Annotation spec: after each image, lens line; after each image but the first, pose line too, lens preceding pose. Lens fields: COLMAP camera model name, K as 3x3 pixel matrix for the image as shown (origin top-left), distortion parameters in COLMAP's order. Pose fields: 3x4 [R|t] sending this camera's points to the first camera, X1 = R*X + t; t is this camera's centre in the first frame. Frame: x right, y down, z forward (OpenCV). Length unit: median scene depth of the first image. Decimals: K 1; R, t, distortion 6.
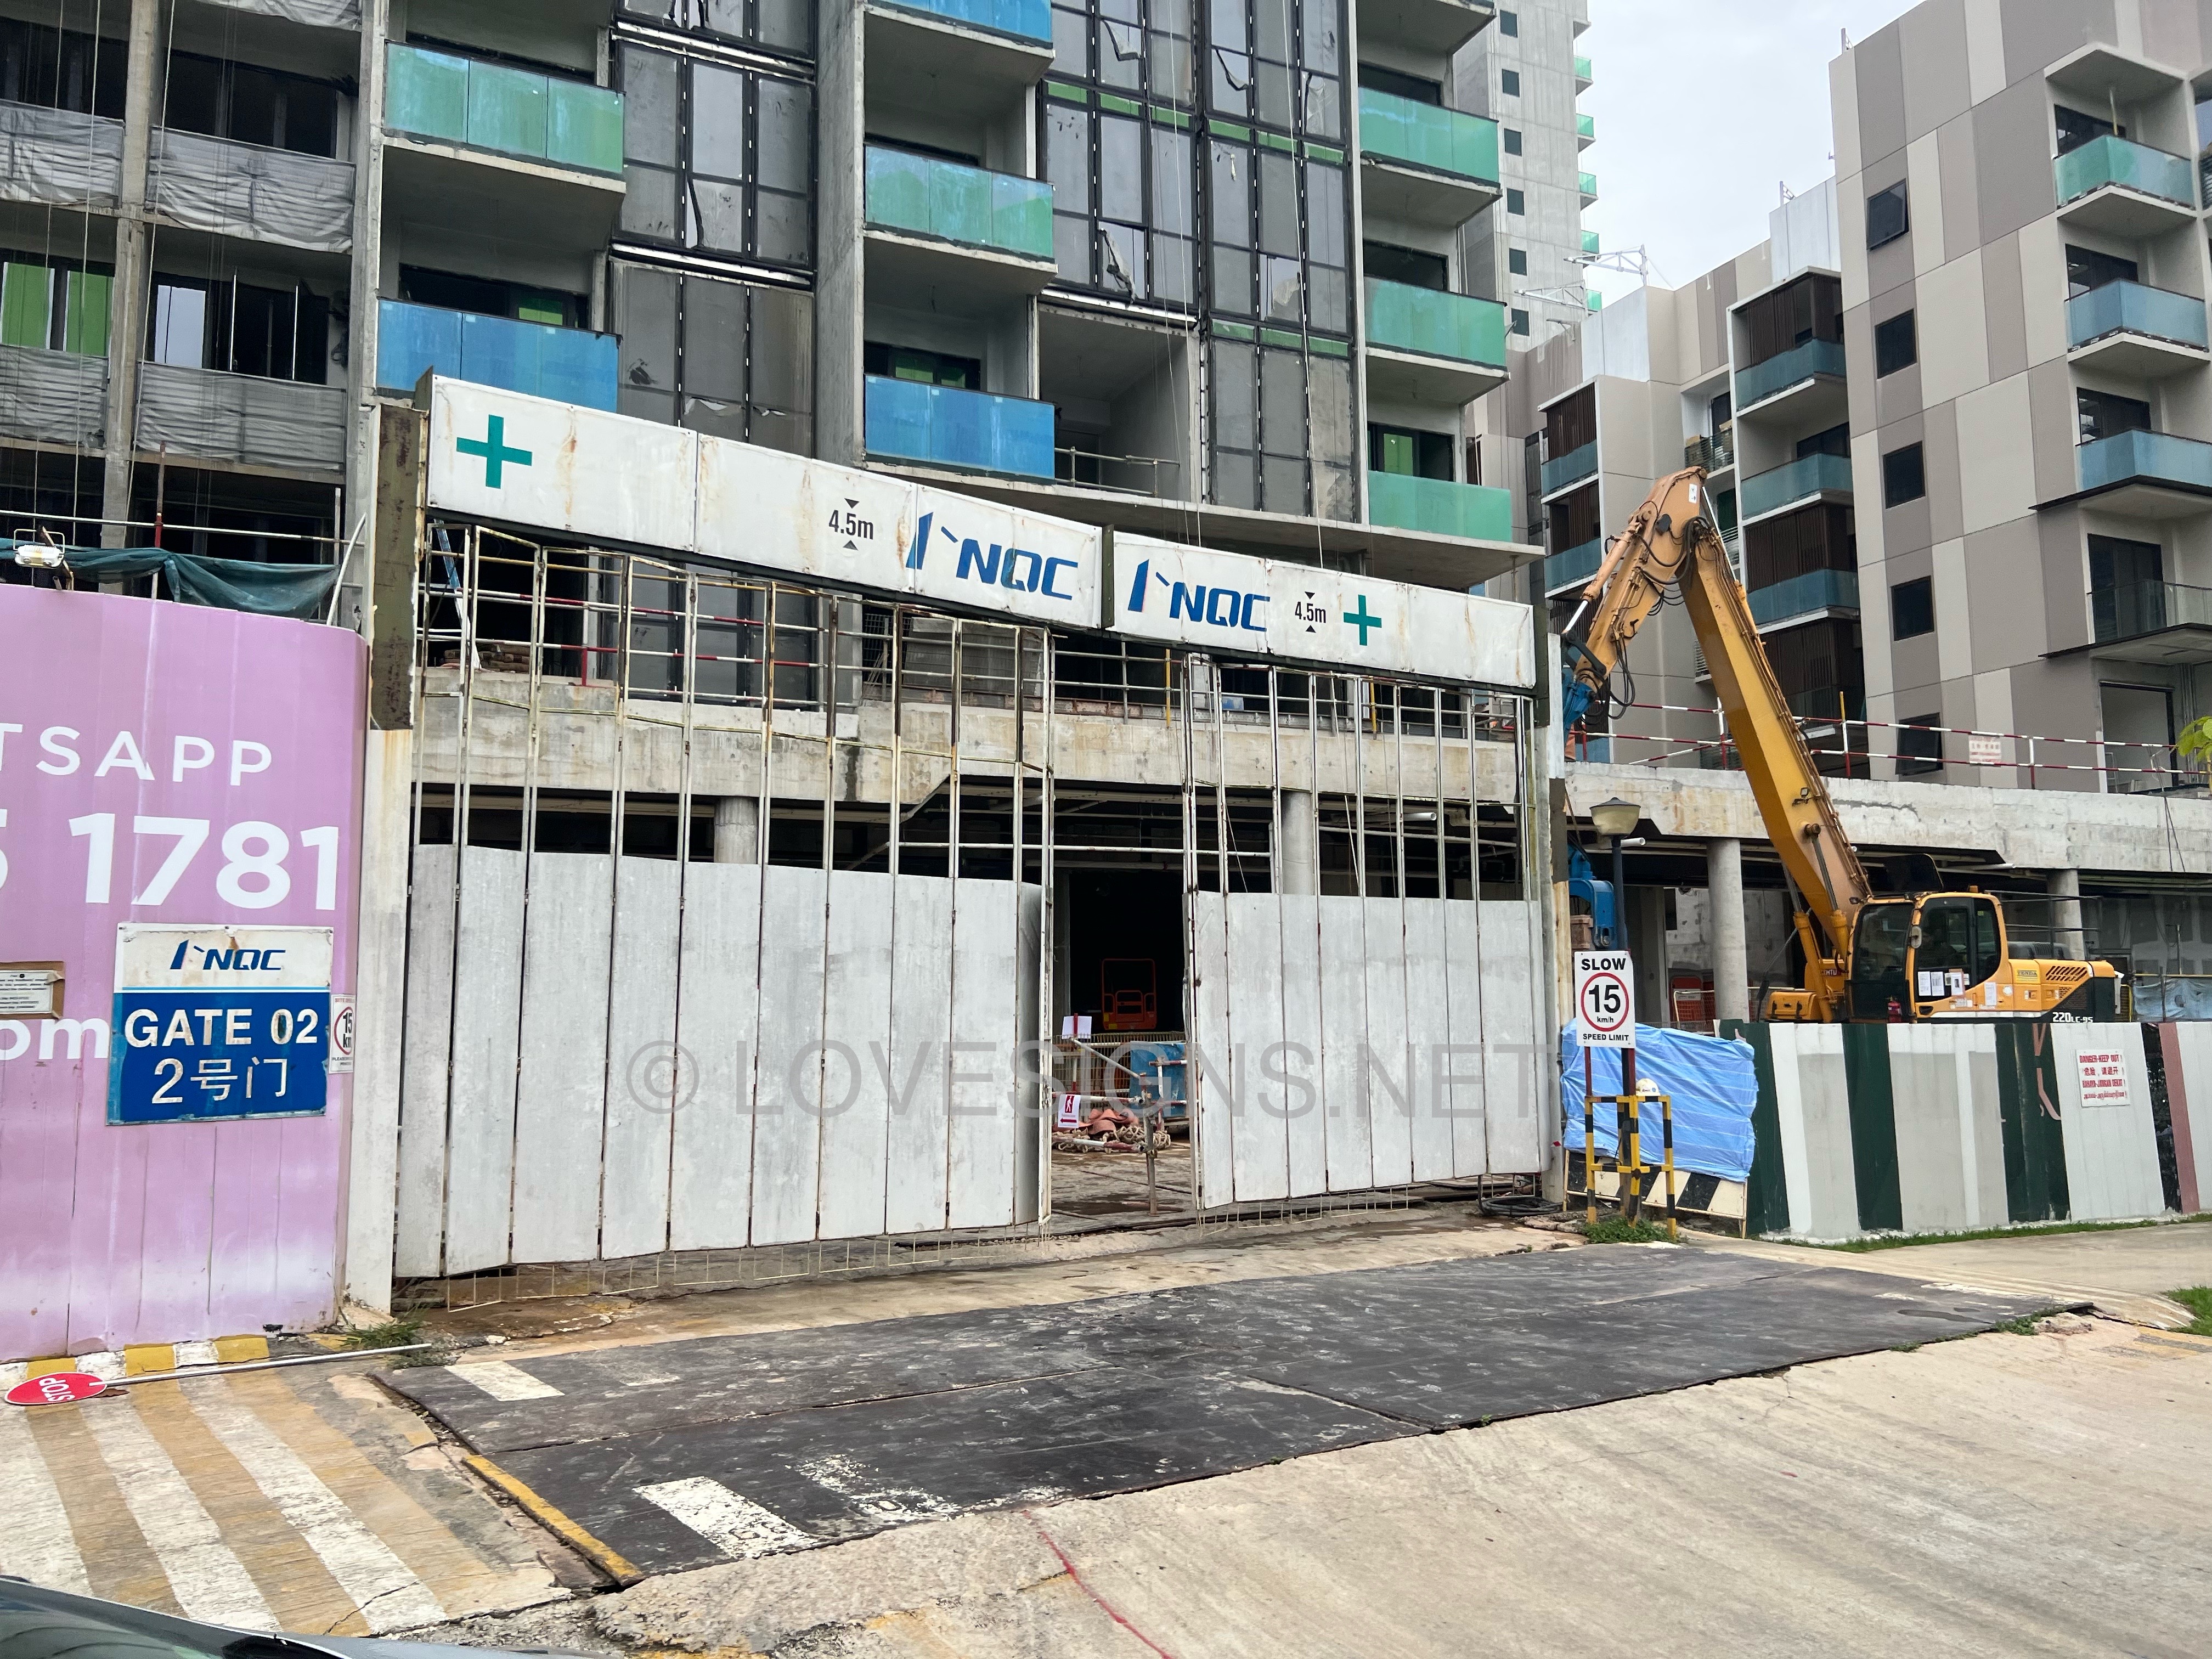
lens RADIAL K [[1677.1, 0, 1114.3], [0, 1677.1, 826.2], [0, 0, 1]] dist [0.055529, -0.060816]
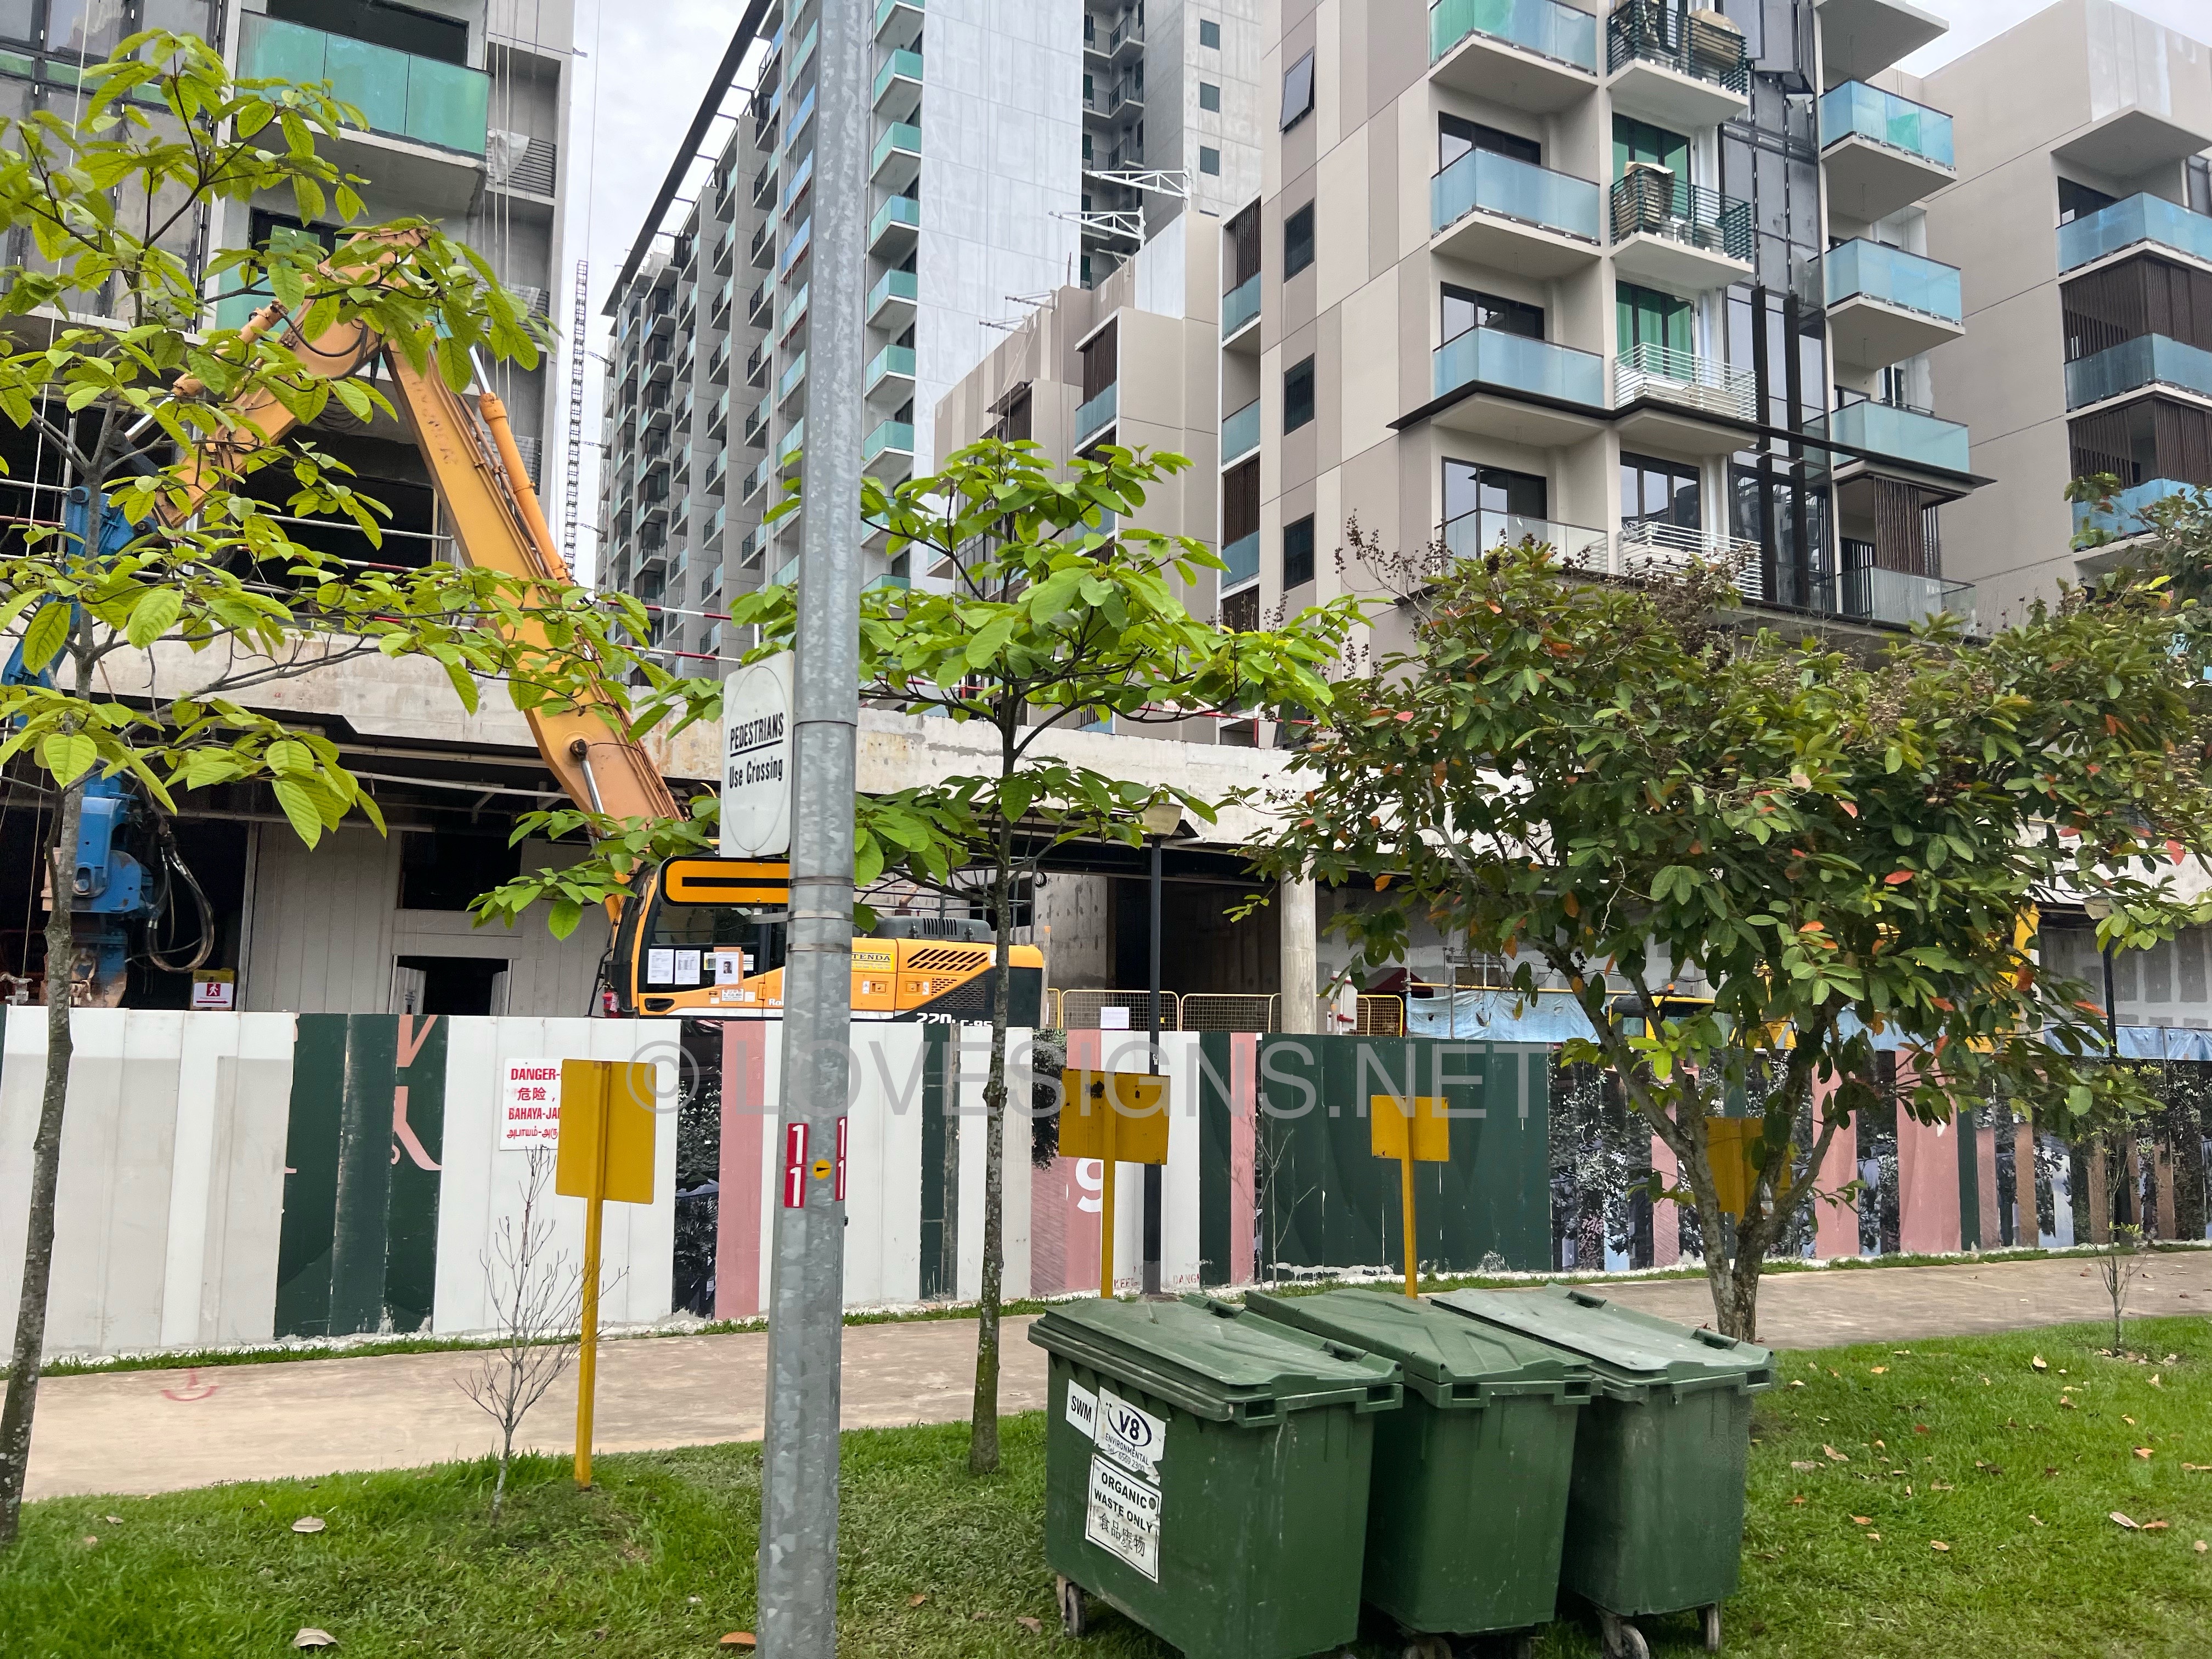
lens RADIAL K [[1677.1, 0, 1124.6], [0, 1677.1, 834.7], [0, 0, 1]] dist [0.055529, -0.060816]
pose [[0.998732, 0.026242, 0.042960, 0.556850], [-0.025906, 0.999629, -0.008368, 0.034685], [-0.043163, 0.007245, 0.999042, 0.262408]]
